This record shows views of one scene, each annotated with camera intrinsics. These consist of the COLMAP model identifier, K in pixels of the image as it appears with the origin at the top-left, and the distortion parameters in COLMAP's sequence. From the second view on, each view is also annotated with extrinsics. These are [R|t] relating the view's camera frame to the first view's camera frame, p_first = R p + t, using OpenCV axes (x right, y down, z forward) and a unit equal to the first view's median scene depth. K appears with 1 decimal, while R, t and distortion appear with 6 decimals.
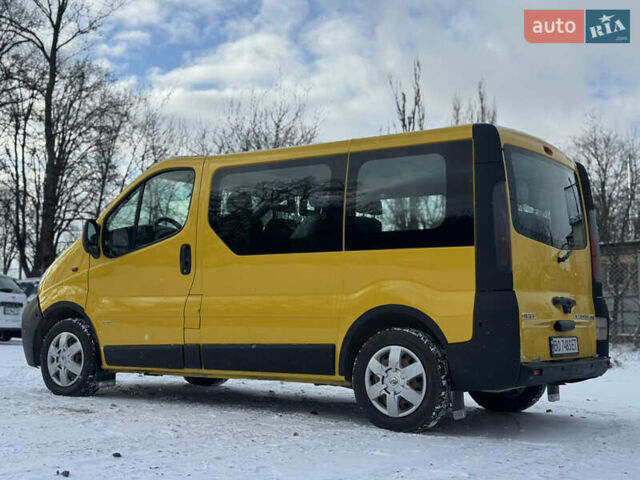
lens RADIAL K [[894.9, 0, 320.0], [0, 894.9, 240.0], [0, 0, 1]] dist [0.252604, -0.639290]
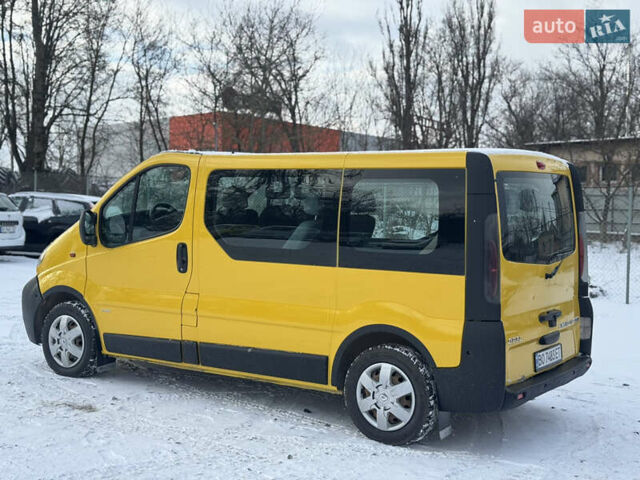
lens RADIAL K [[894.9, 0, 320.0], [0, 894.9, 240.0], [0, 0, 1]] dist [0.252604, -0.639290]
pose [[0.999937, 0.007967, 0.007849, -0.001362], [-0.008964, 0.990604, 0.136467, -0.130698], [-0.006688, -0.136529, 0.990614, -0.007209]]
